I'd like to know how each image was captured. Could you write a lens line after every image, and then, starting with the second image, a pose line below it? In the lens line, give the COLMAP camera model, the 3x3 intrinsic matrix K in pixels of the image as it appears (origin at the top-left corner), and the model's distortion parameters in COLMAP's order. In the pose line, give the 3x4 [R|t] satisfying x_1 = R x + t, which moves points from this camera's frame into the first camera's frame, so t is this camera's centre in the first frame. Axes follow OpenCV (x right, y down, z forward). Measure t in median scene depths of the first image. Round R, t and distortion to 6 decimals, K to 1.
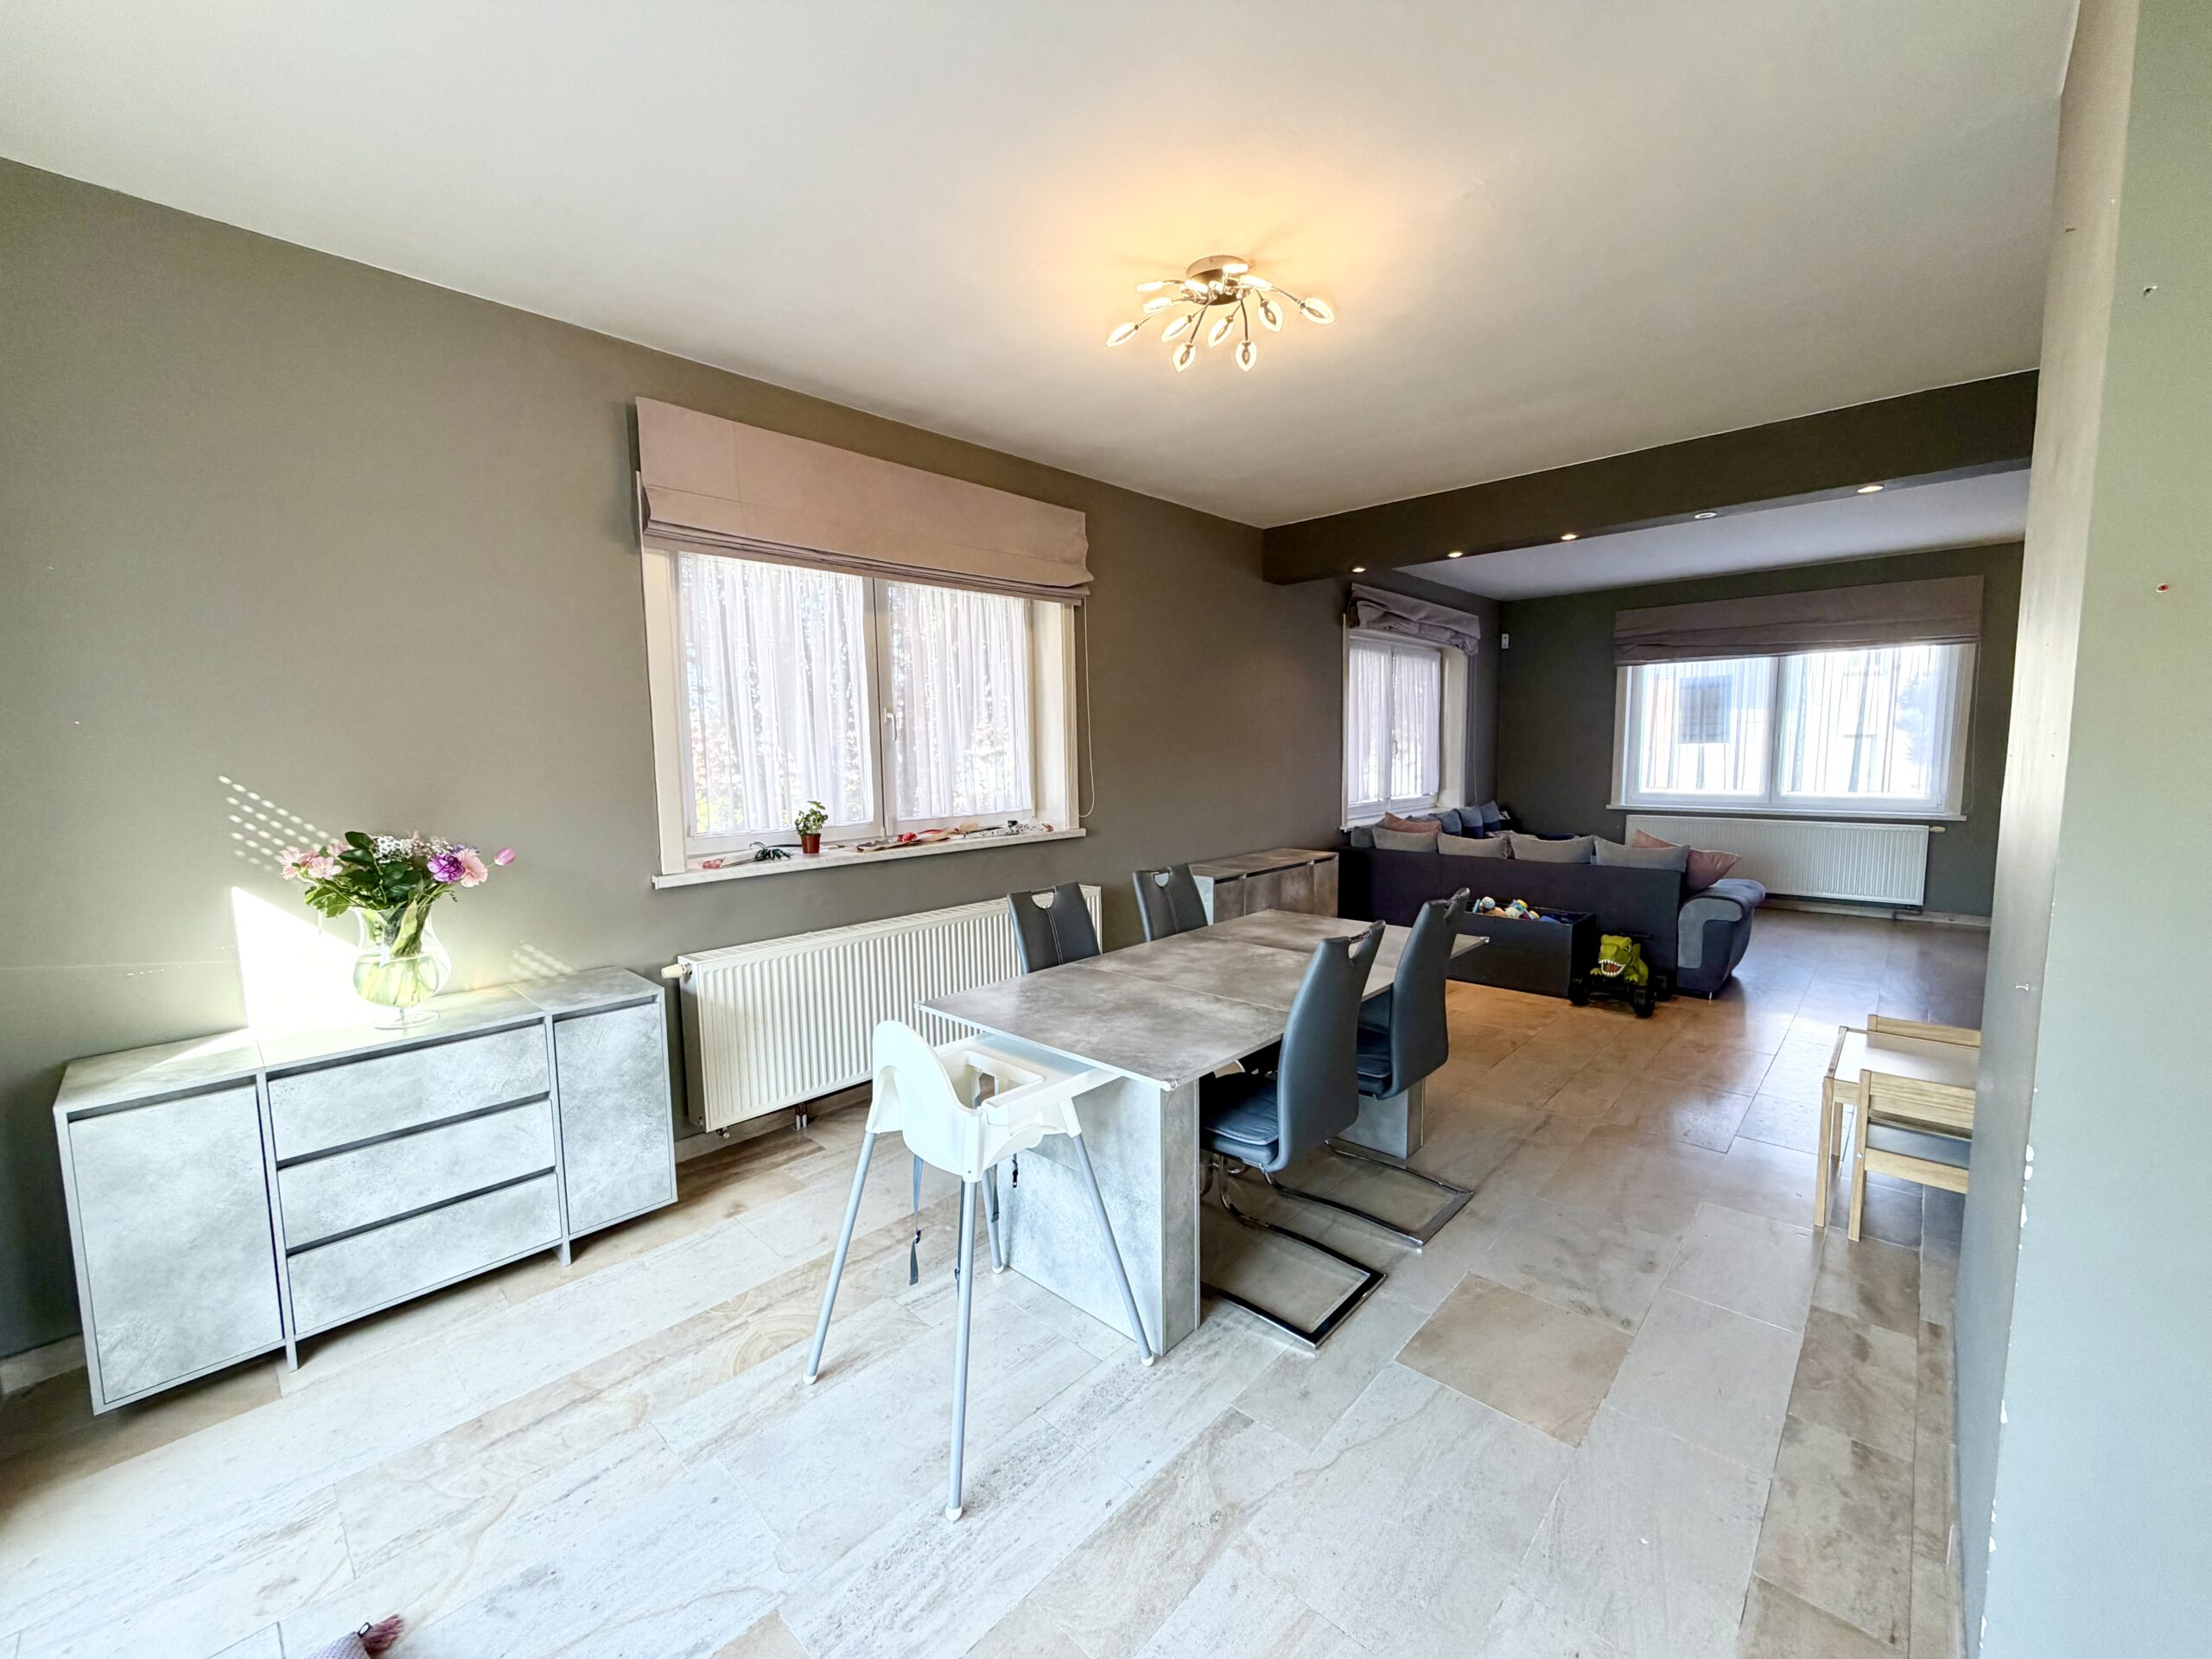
lens RADIAL K [[878.6, 0, 1101.6], [0, 878.6, 833.1], [0, 0, 1]] dist [-0.001116, -0.000052]
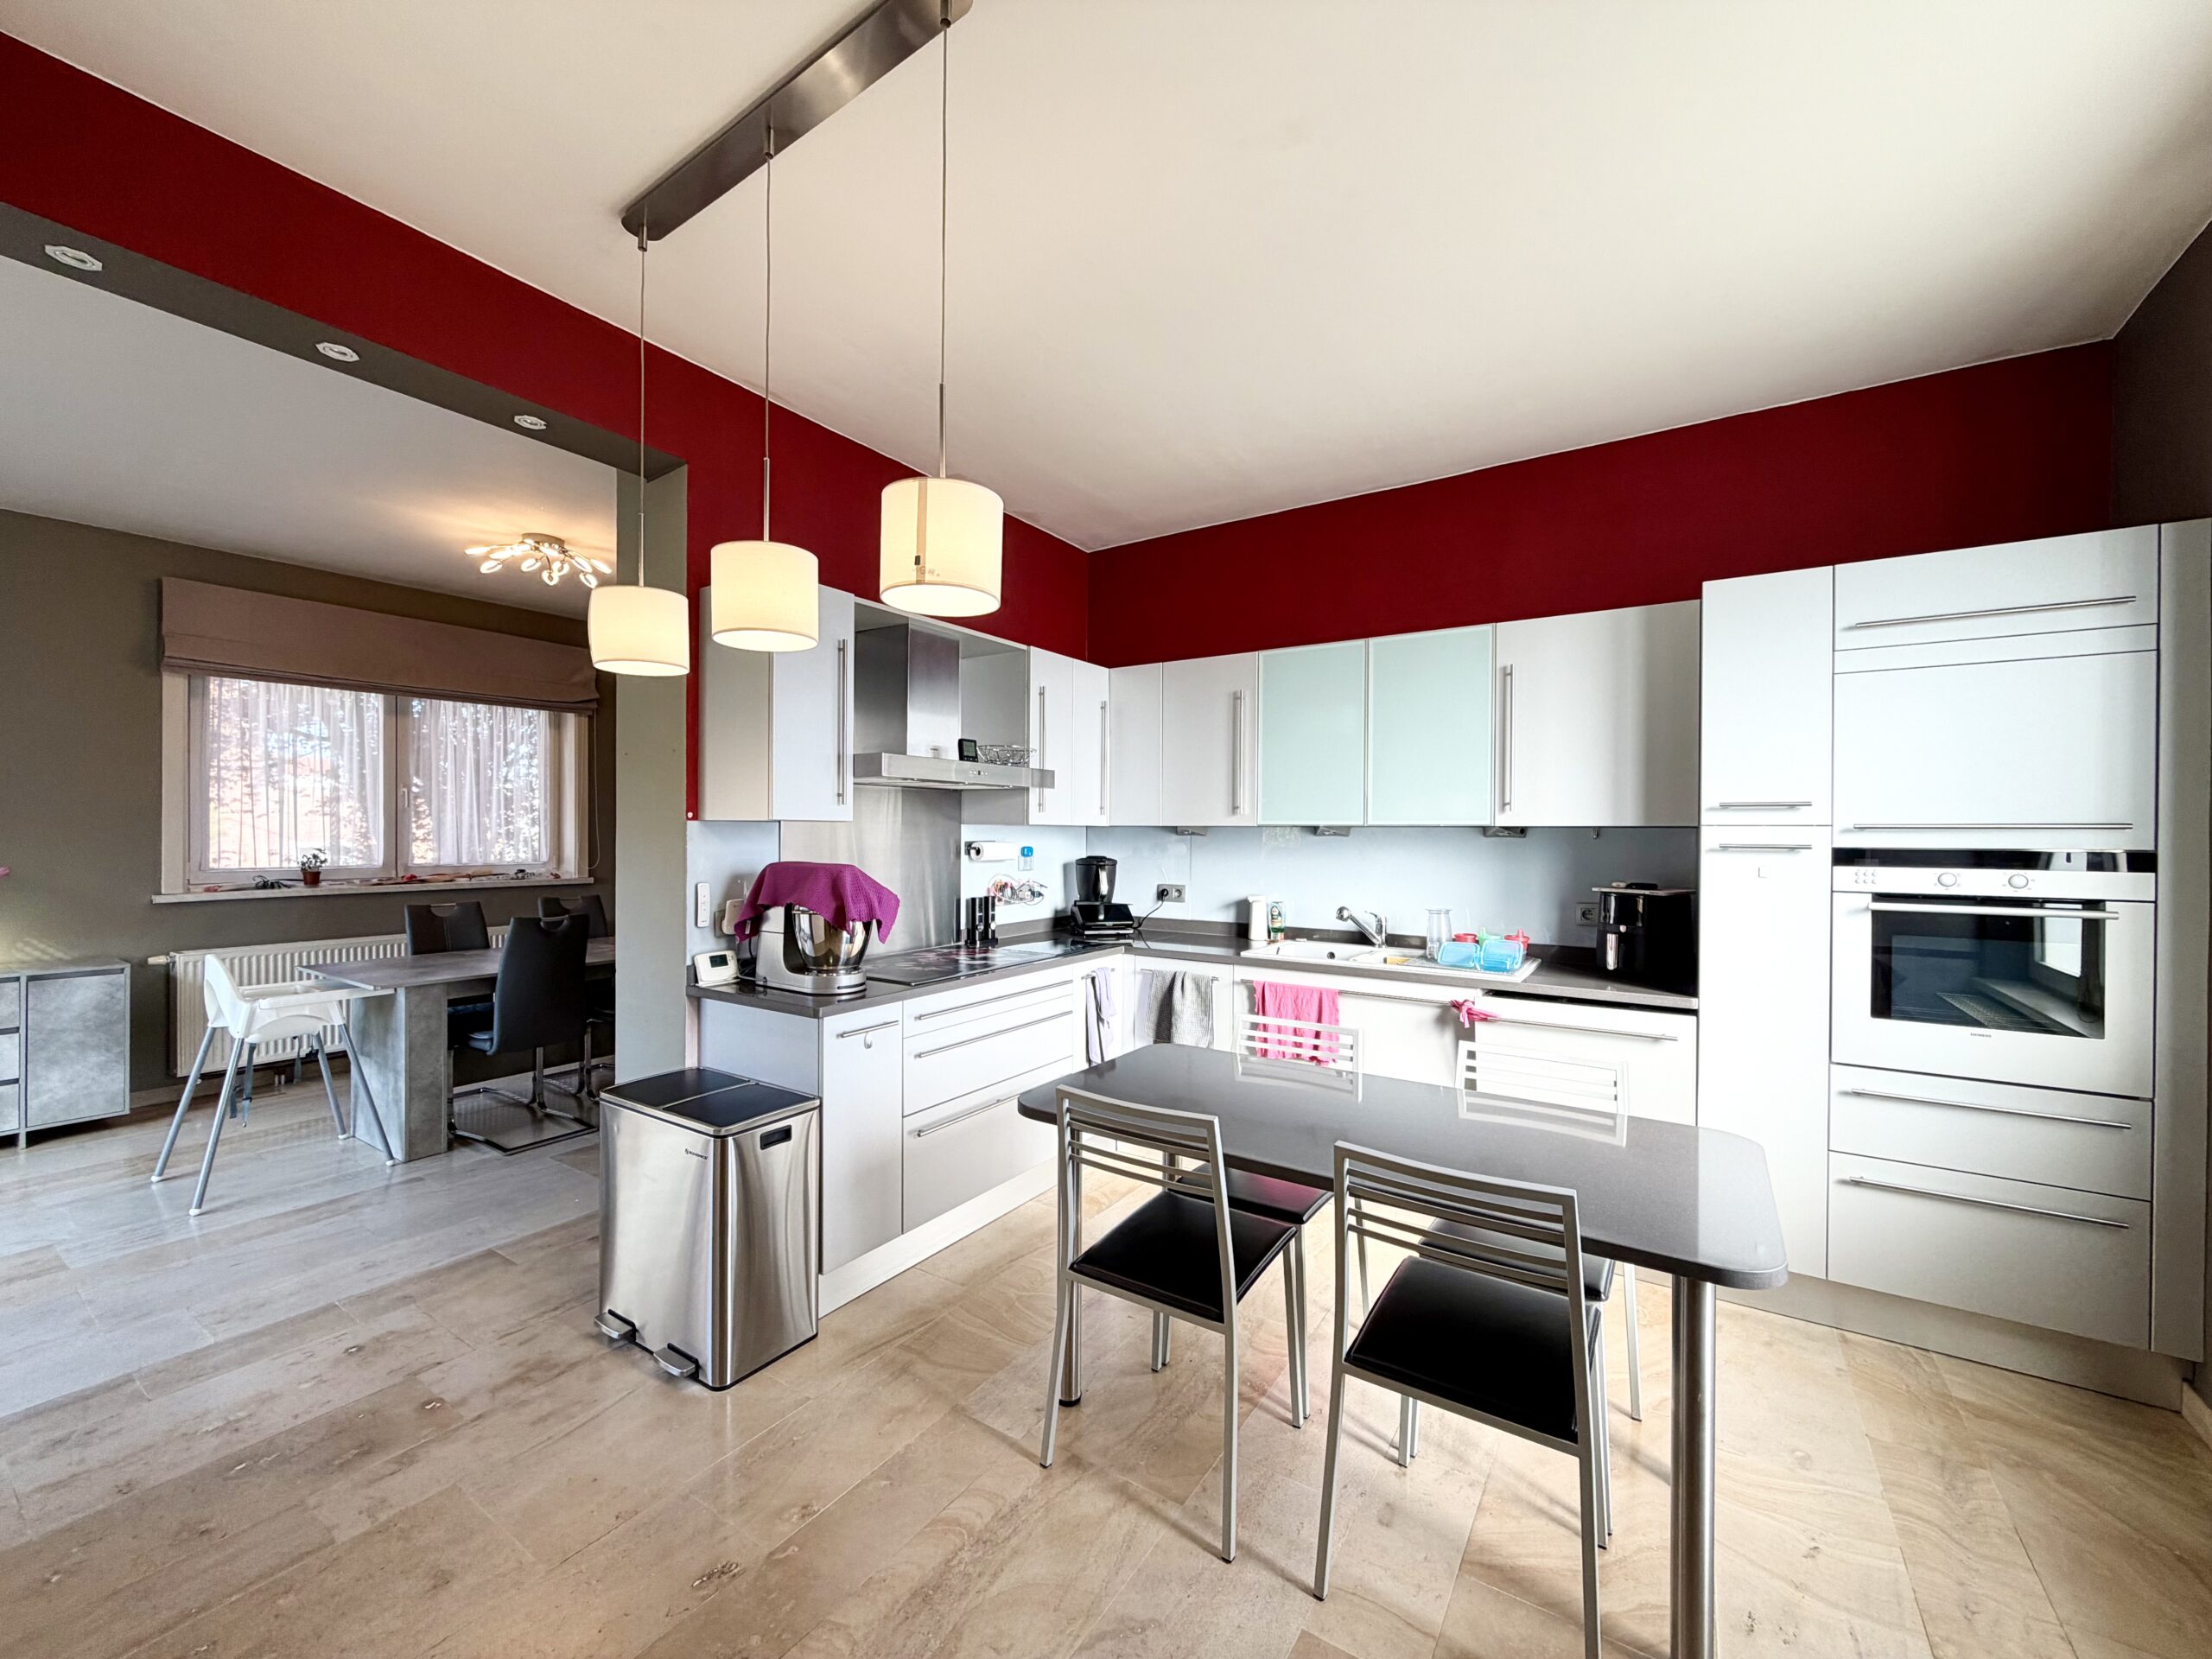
lens RADIAL K [[878.6, 0, 1106.6], [0, 878.6, 833.1], [0, 0, 1]] dist [-0.001116, -0.000052]
pose [[0.984988, 0.020514, 0.171402, 0.890644], [-0.003597, 0.995137, -0.098431, 0.096043], [-0.172588, 0.096337, 0.980272, -0.784319]]
